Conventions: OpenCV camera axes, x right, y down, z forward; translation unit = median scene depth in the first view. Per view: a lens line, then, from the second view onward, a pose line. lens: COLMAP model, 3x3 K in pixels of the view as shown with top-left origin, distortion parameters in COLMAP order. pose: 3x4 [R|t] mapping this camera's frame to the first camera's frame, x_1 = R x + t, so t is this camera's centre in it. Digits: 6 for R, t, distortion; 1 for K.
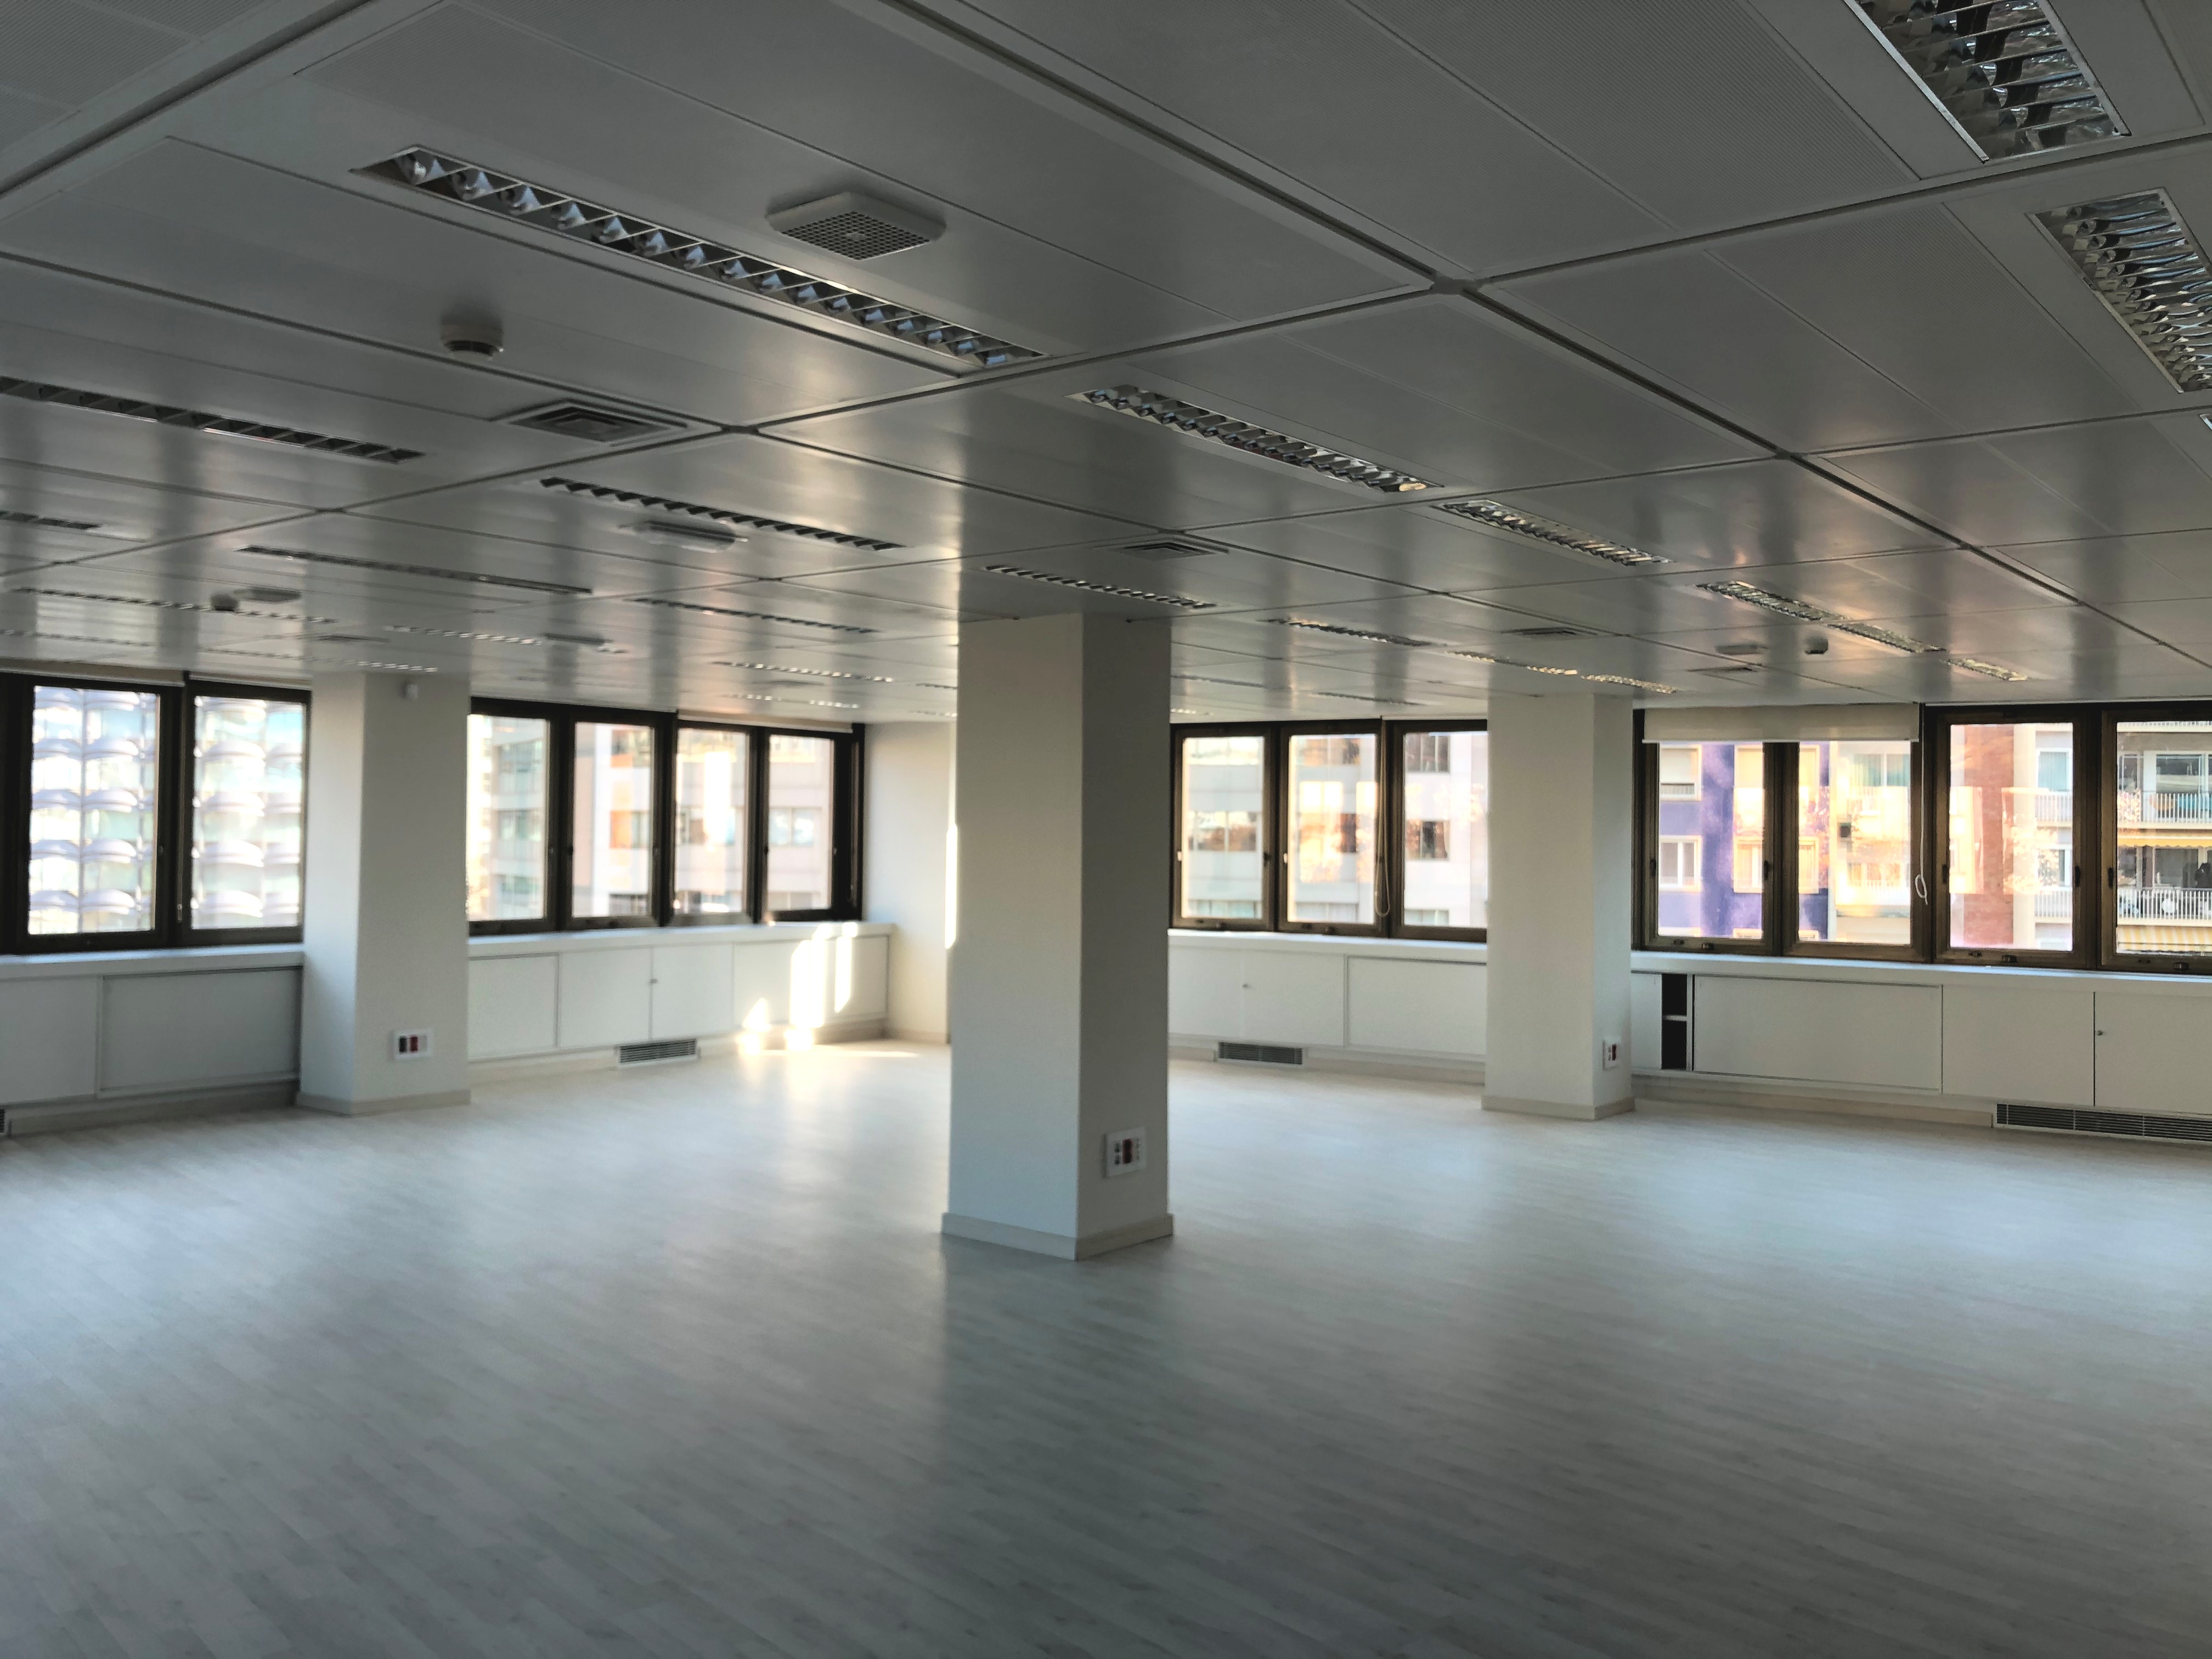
lens RADIAL K [[1845.4, 0, 1106.0], [0, 1845.4, 829.5], [0, 0, 1]] dist [0.076477, -0.221644]
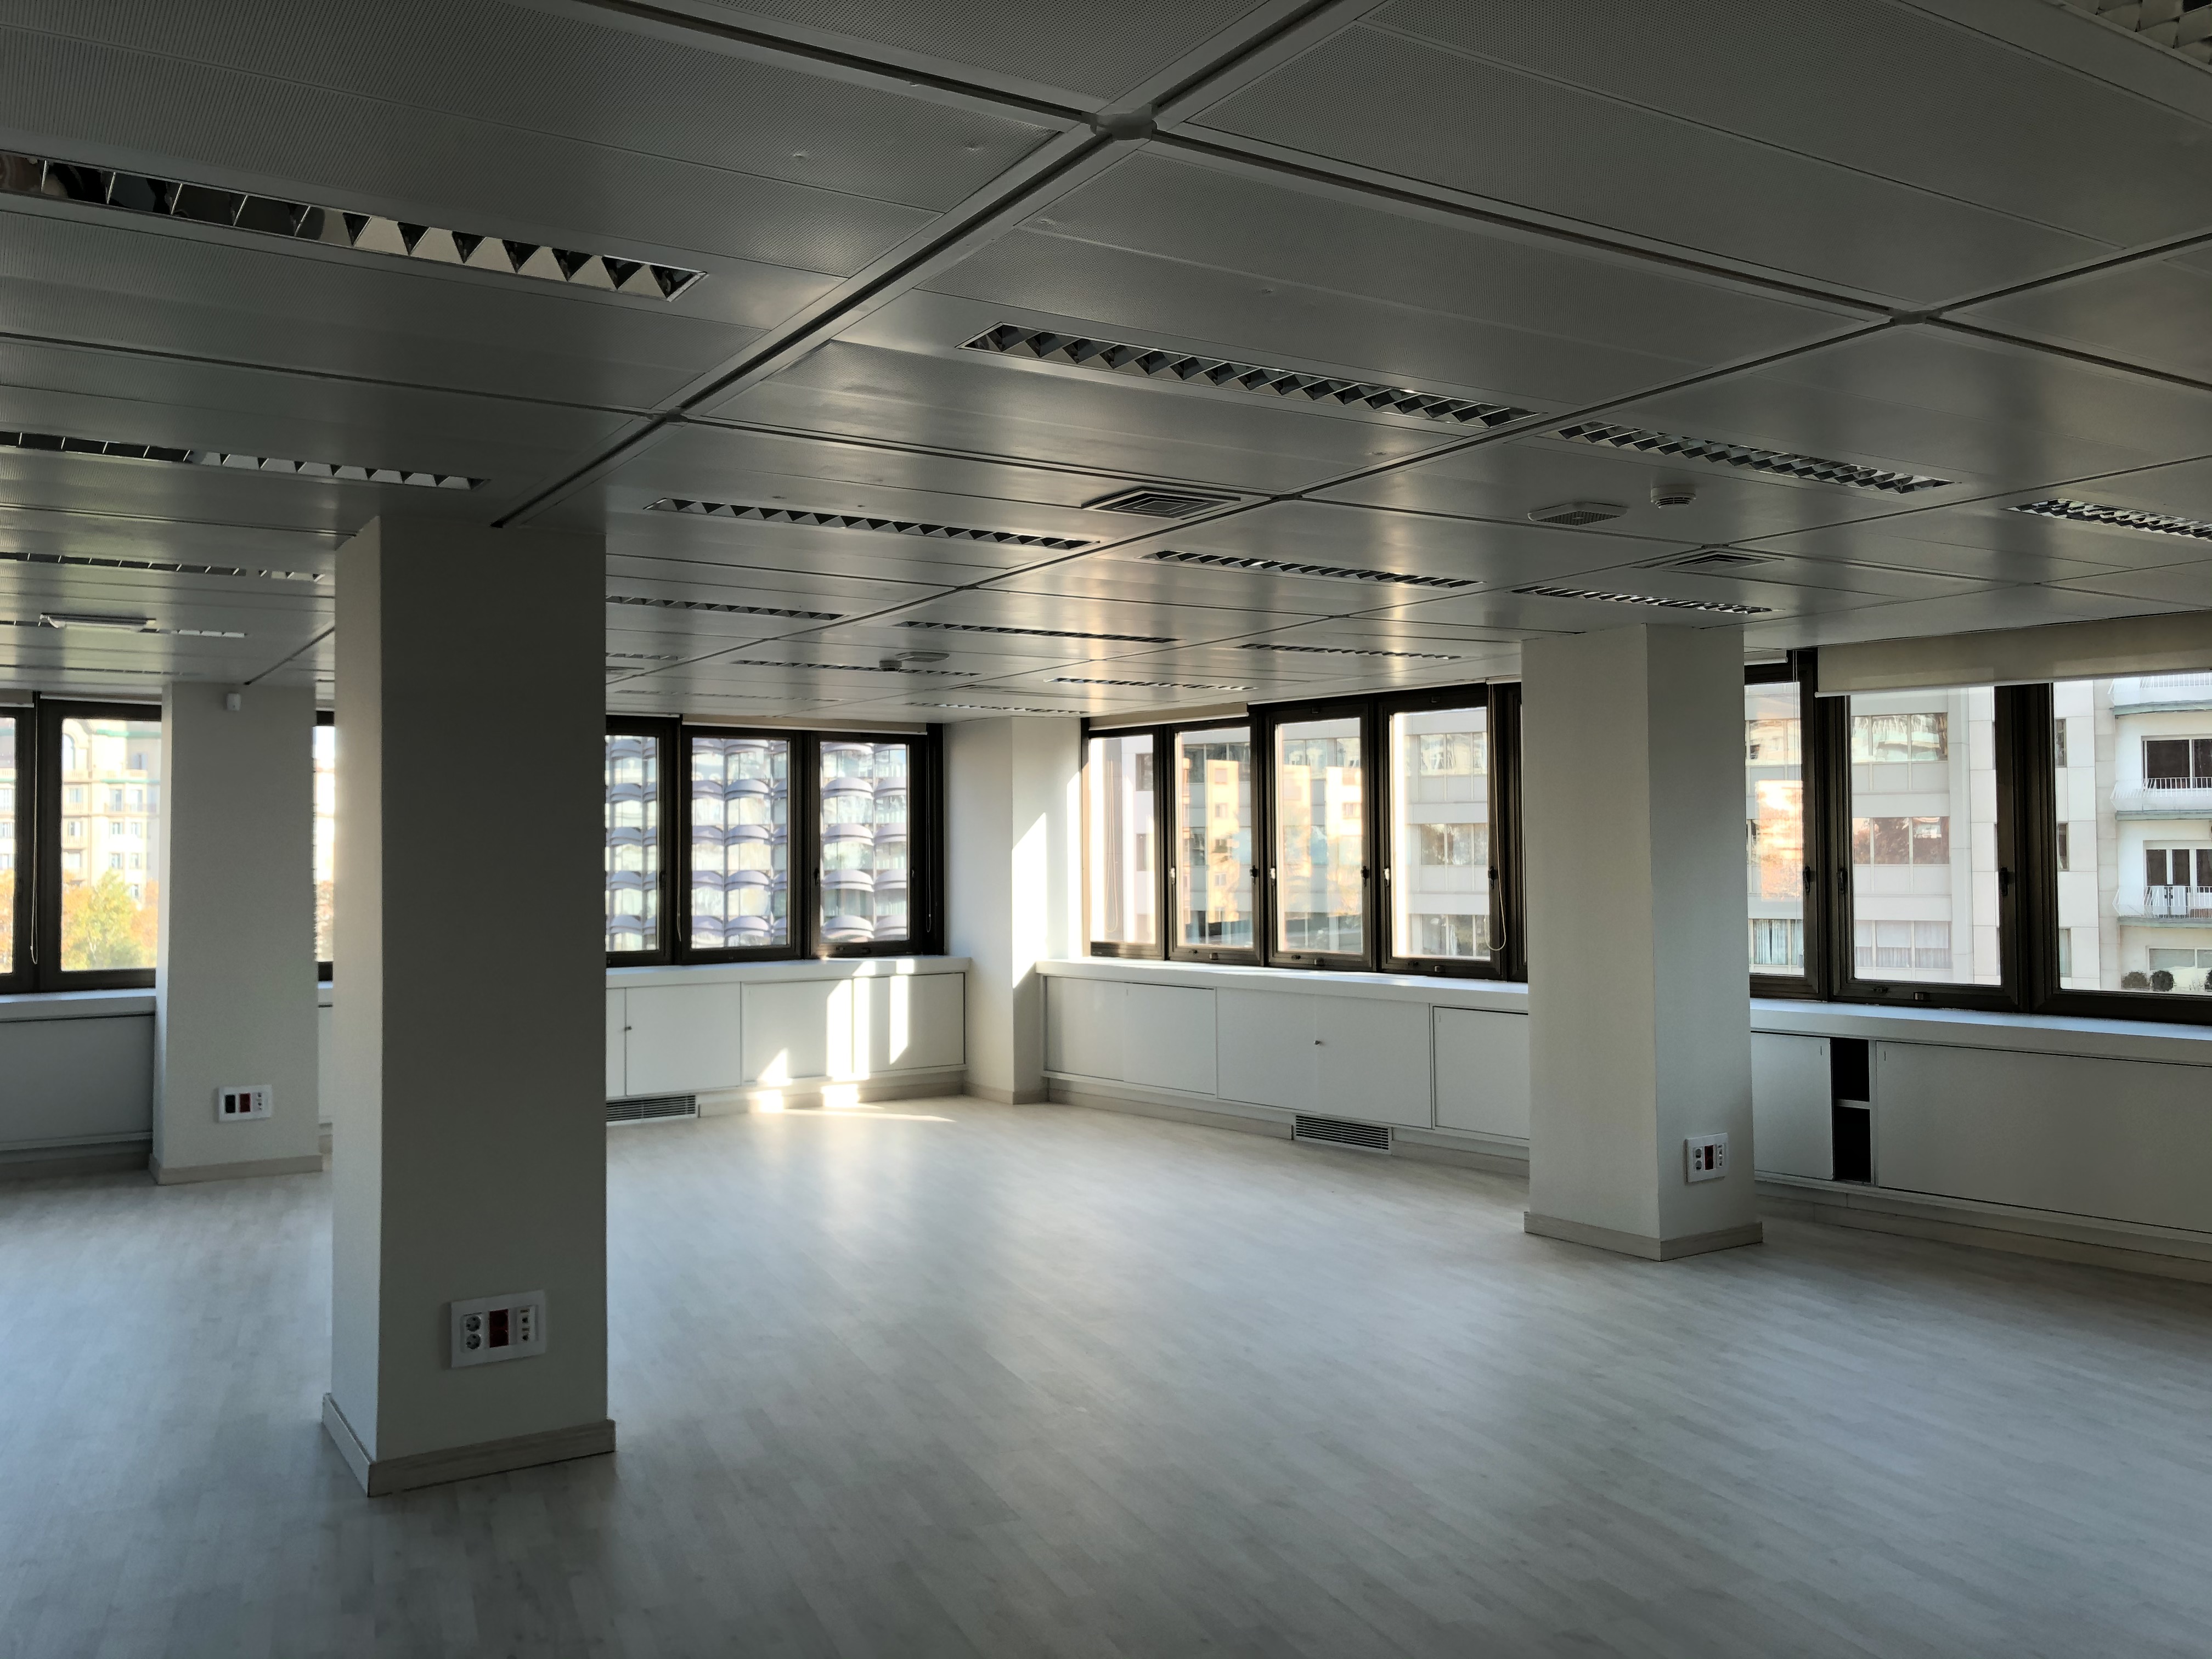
lens RADIAL K [[1834.3, 0, 1106.0], [0, 1834.3, 829.5], [0, 0, 1]] dist [-0.001215, -0.000176]
pose [[0.941374, -0.024890, -0.336446, 0.276720], [0.021594, 0.999675, -0.013533, 0.005563], [0.336673, 0.005475, 0.941606, 0.283767]]
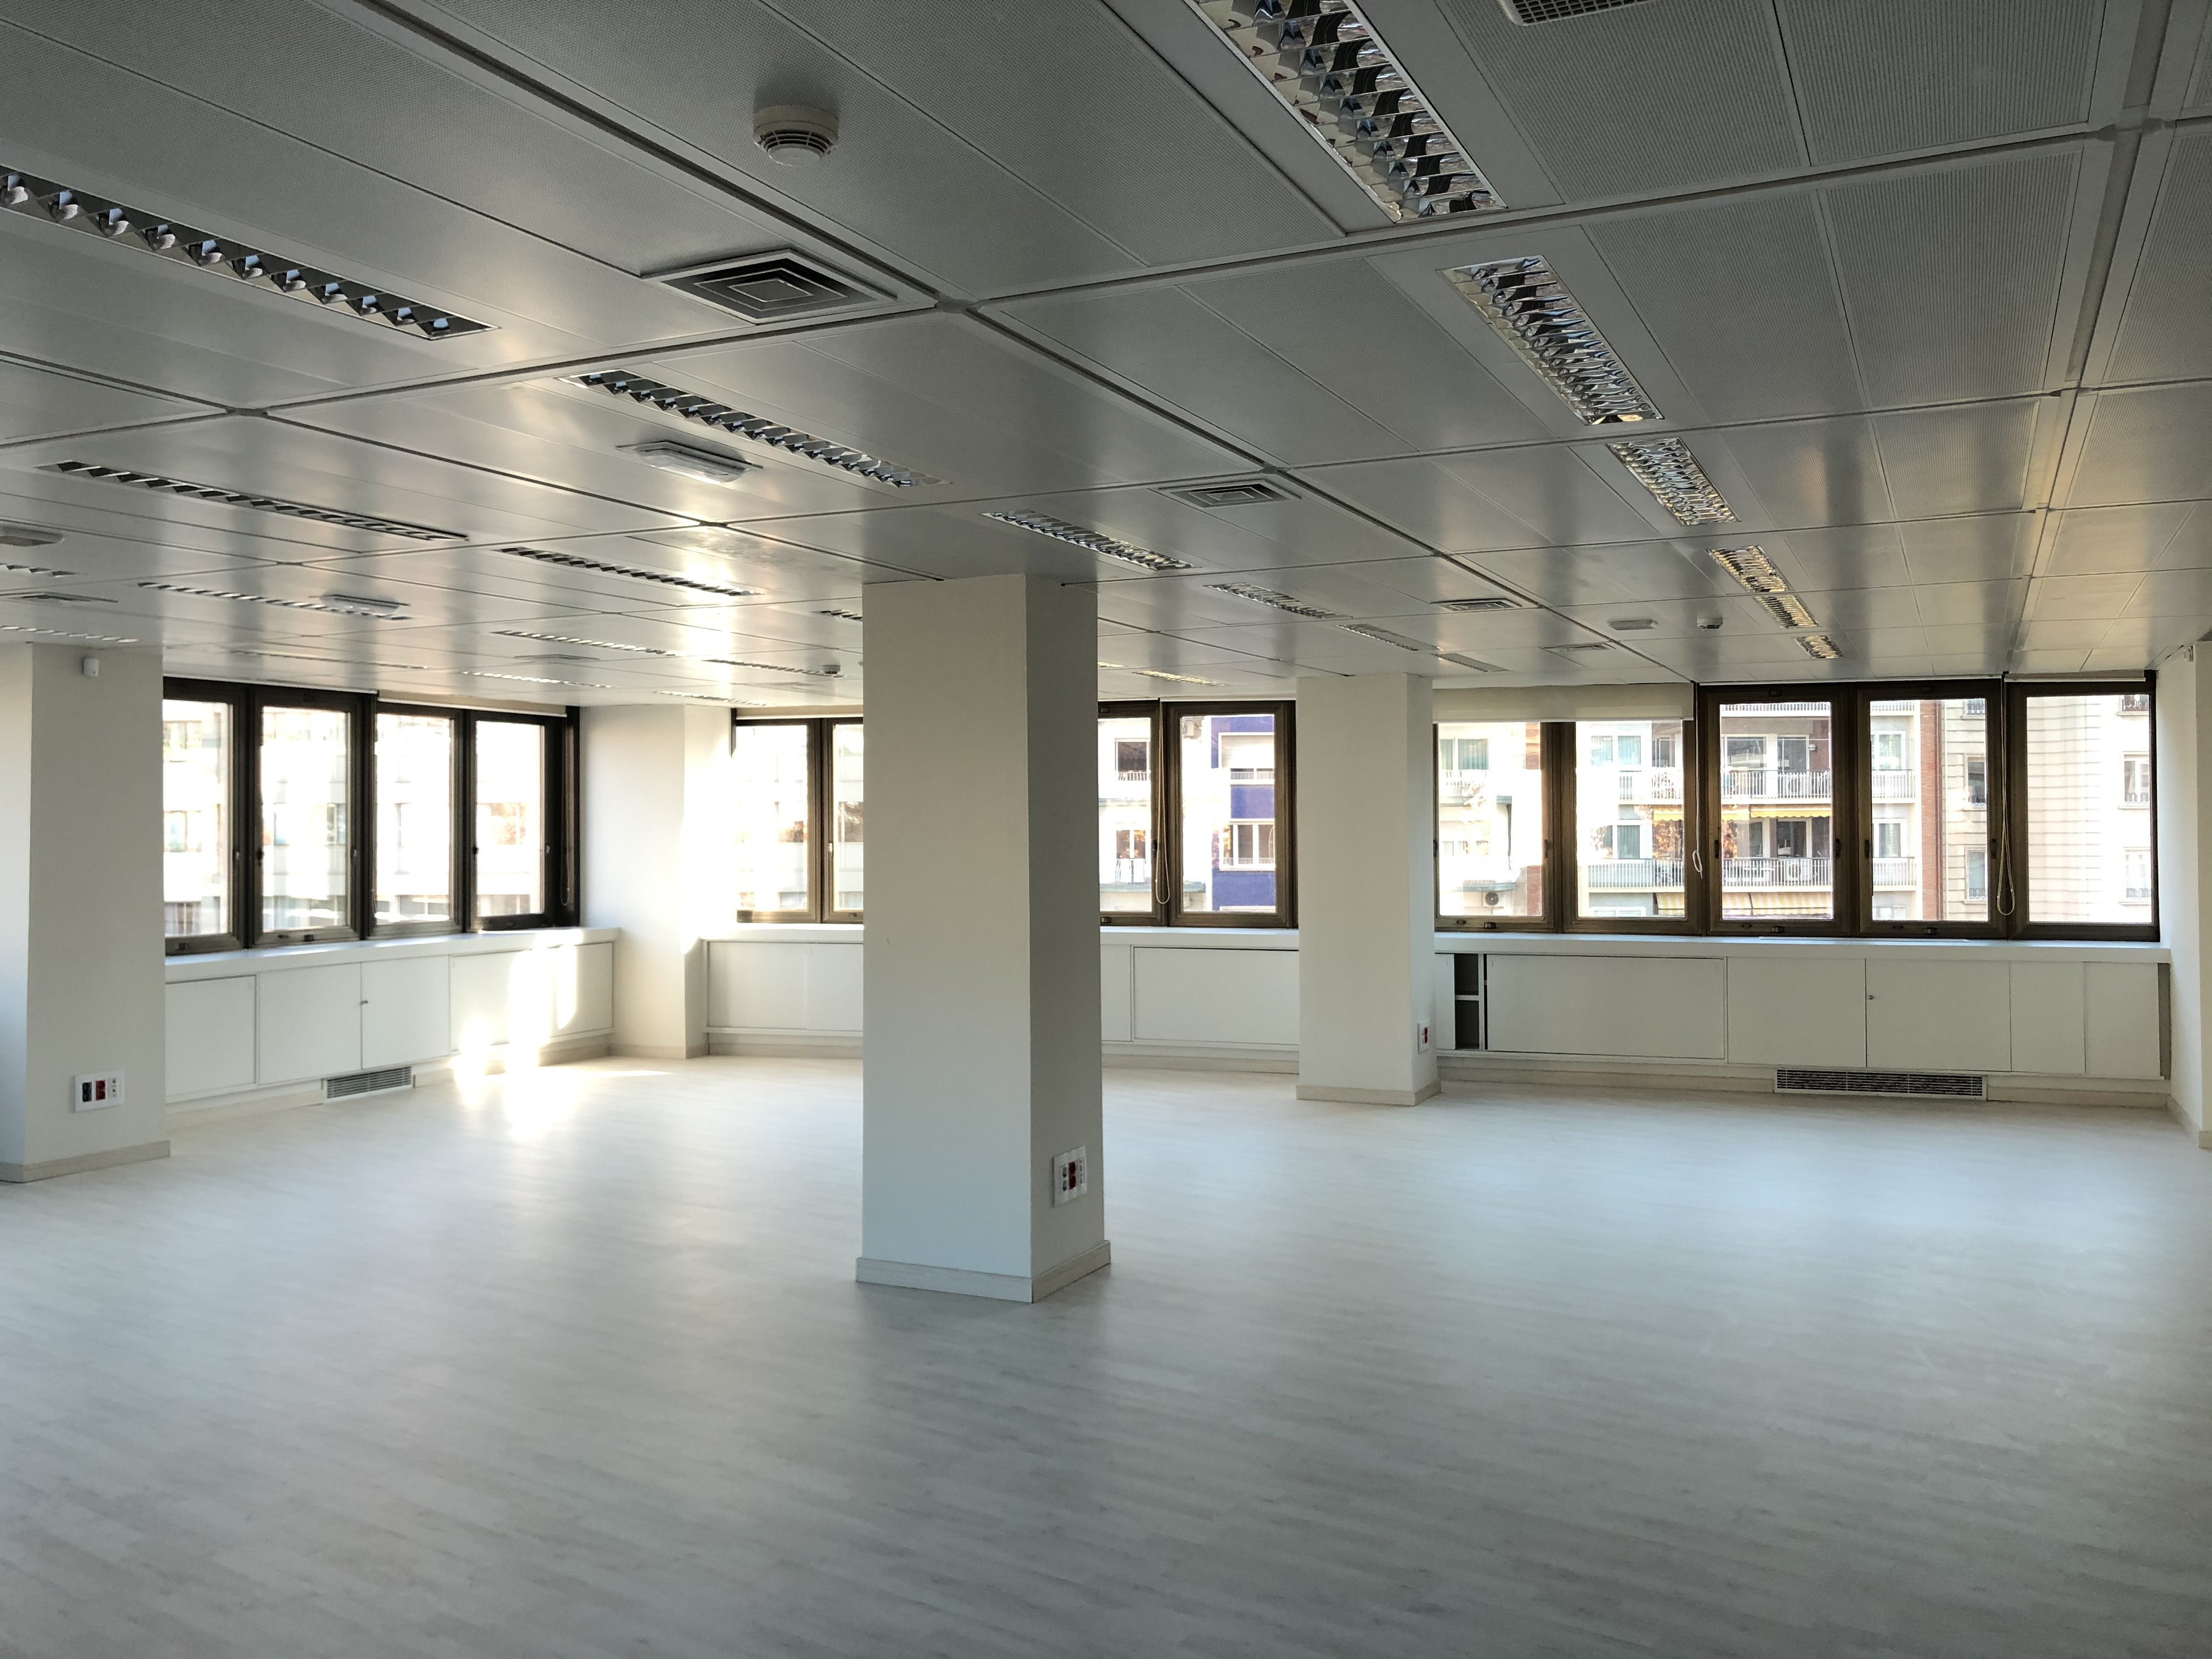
lens RADIAL K [[1834.5, 0, 1106.0], [0, 1834.5, 829.5], [0, 0, 1]] dist [0.017452, -0.003399]
pose [[0.972772, -0.018355, 0.231036, -0.109752], [0.016989, 0.999824, 0.007901, -0.000422], [-0.231141, -0.003761, 0.972913, 0.080857]]
